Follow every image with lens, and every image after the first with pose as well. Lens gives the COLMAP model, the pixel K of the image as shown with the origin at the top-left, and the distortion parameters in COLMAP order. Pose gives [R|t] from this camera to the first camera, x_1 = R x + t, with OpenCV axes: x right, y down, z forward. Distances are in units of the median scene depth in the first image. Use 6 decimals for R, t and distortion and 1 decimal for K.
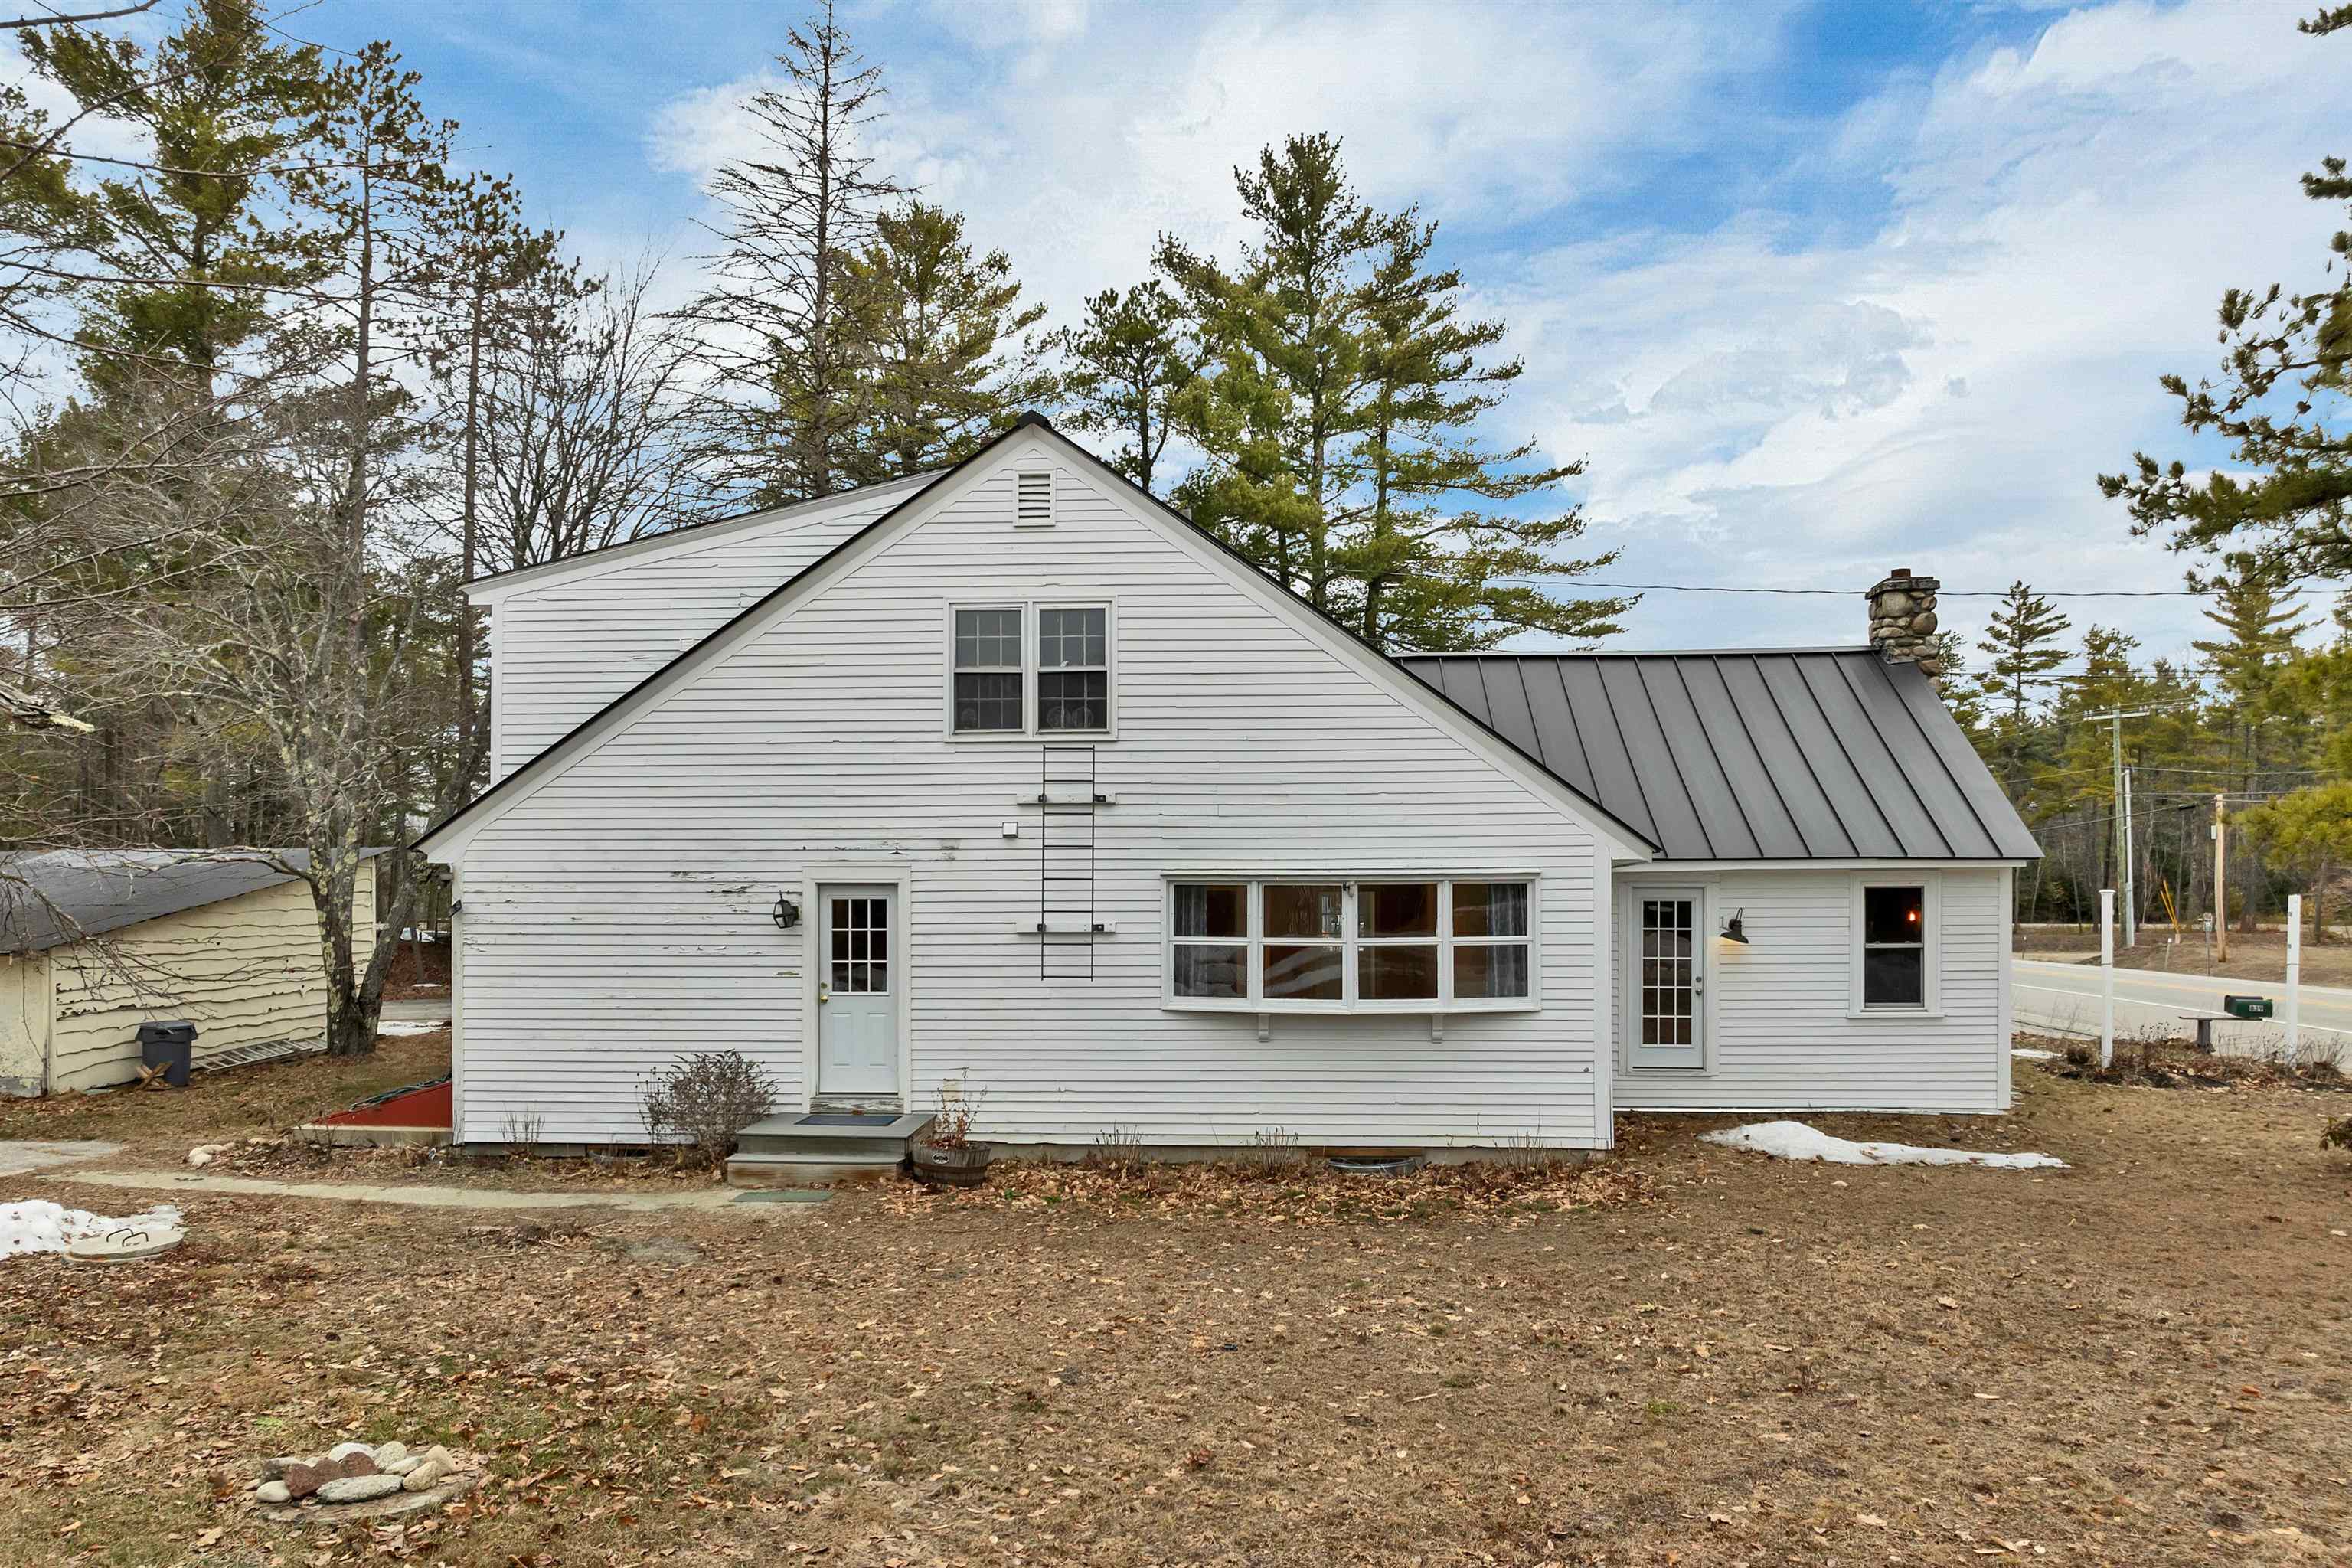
lens RADIAL K [[1688.6, 0, 1167.4], [0, 1688.6, 782.9], [0, 0, 1]] dist [-0.043414, 0.005253]
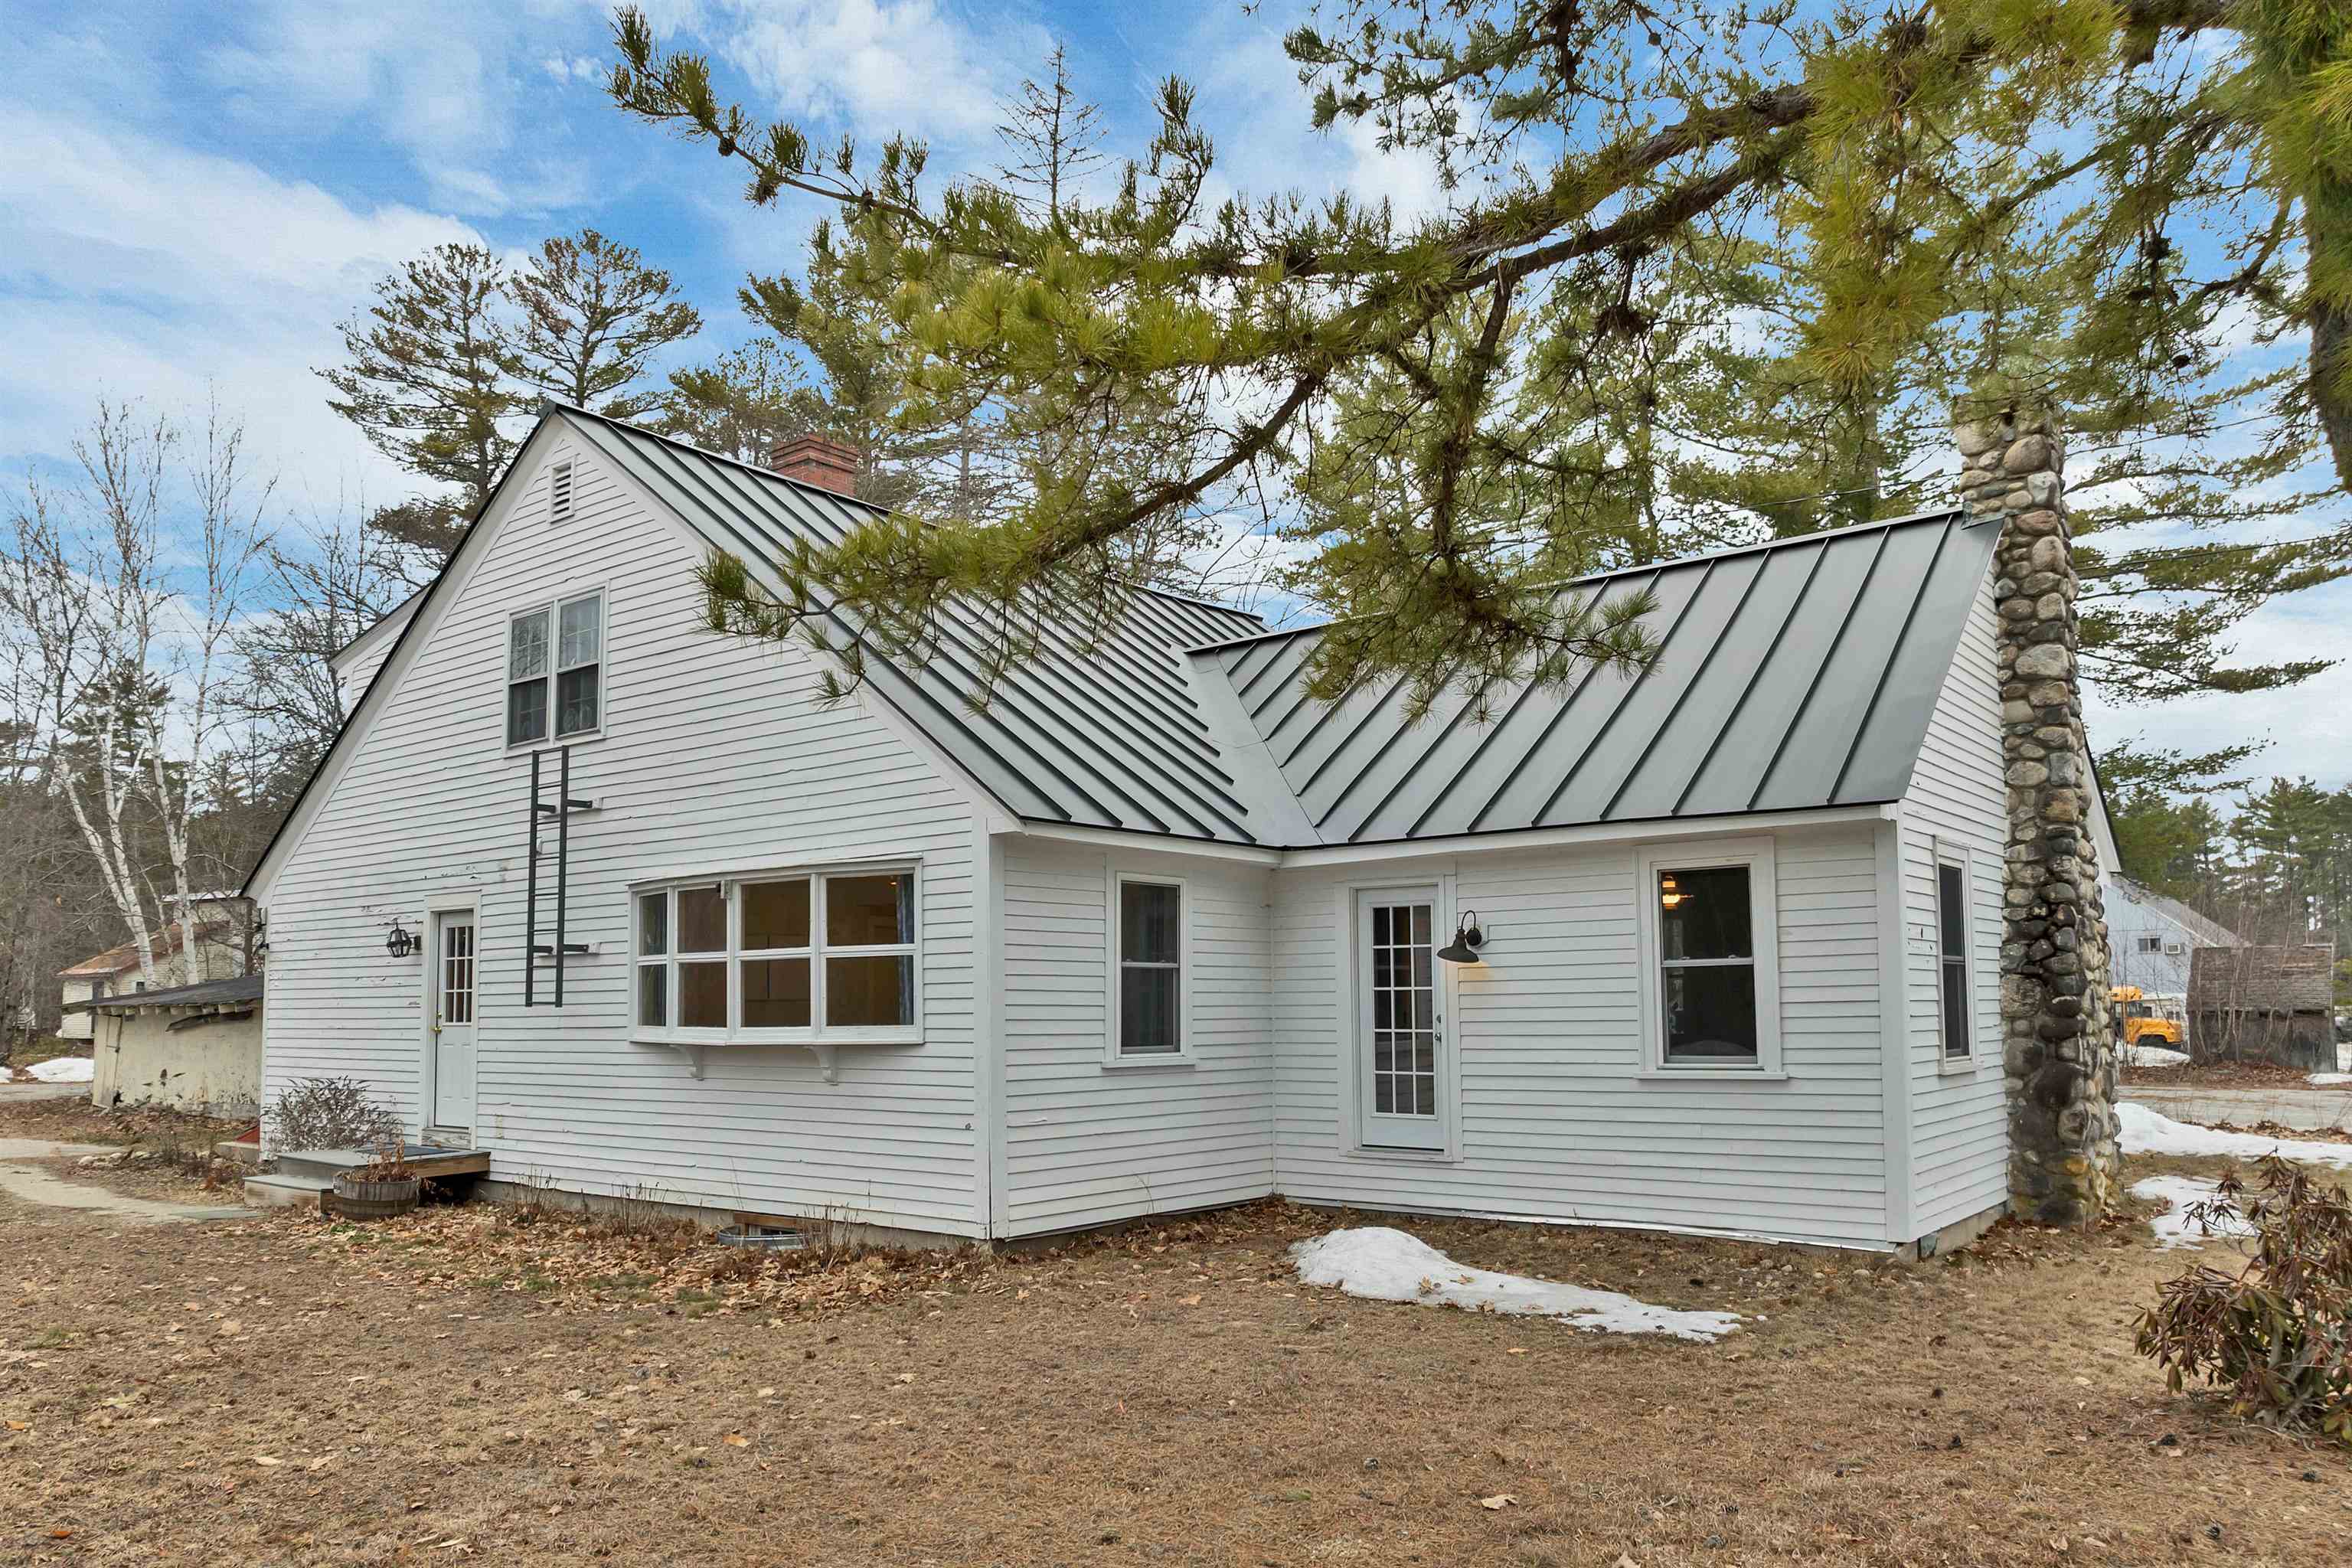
lens RADIAL K [[1688.6, 0, 1175.0], [0, 1688.6, 791.7], [0, 0, 1]] dist [-0.043414, 0.005253]
pose [[0.829612, -0.077040, -0.552999, 0.706348], [0.045431, 0.996465, -0.070664, 0.078908], [0.556488, 0.033501, 0.830180, 0.425418]]
